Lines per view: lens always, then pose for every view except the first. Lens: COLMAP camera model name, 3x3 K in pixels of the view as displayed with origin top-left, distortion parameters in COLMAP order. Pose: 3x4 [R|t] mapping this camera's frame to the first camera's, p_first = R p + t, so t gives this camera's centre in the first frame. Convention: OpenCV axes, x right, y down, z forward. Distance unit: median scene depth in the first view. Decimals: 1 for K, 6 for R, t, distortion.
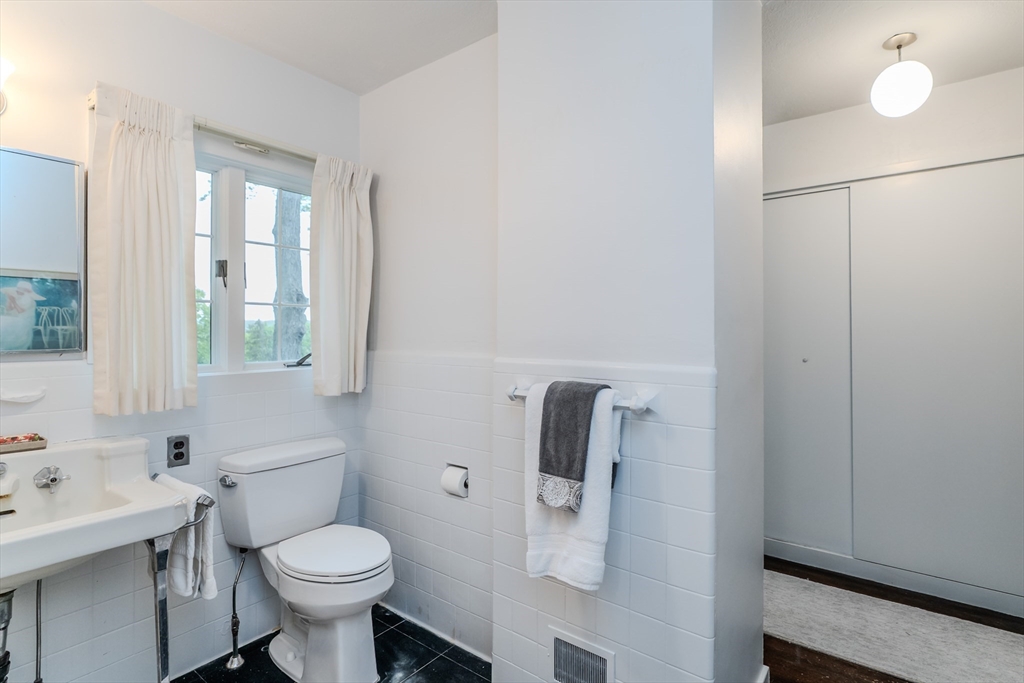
lens RADIAL K [[503.3, 0, 512.0], [0, 503.3, 341.5], [0, 0, 1]] dist [-0.000819, 0.000356]
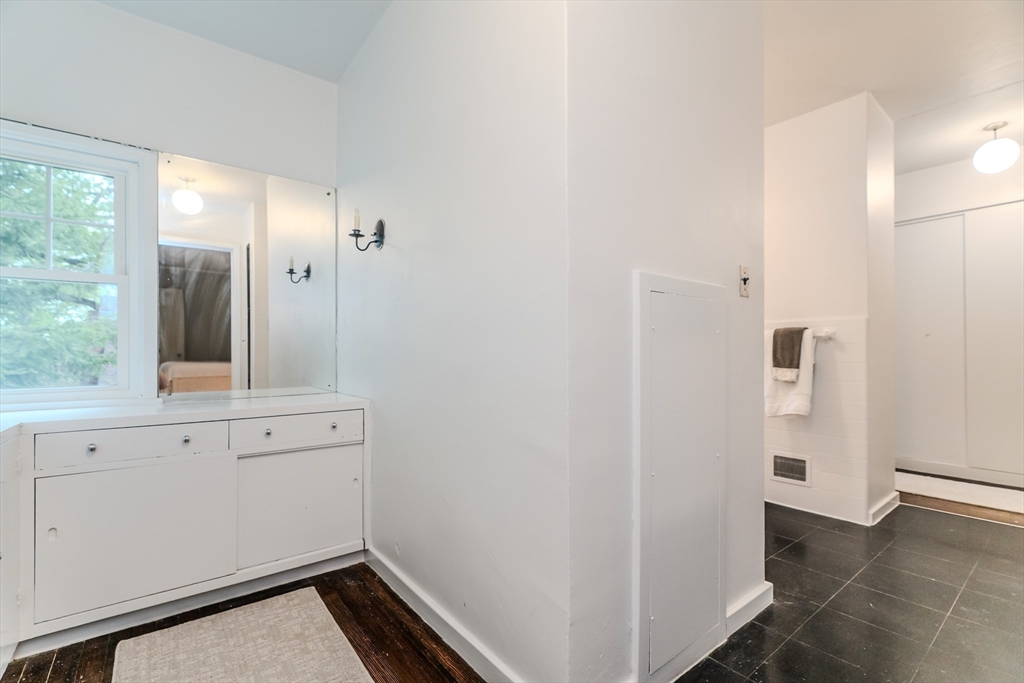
lens RADIAL K [[462.2, 0, 509.7], [0, 462.2, 343.9], [0, 0, 1]] dist [-0.003354, 0.005010]
pose [[0.972243, 0.004831, -0.233925, -0.581118], [-0.007949, 0.999892, -0.012389, 0.190142], [0.233840, 0.013905, 0.972176, -1.198046]]
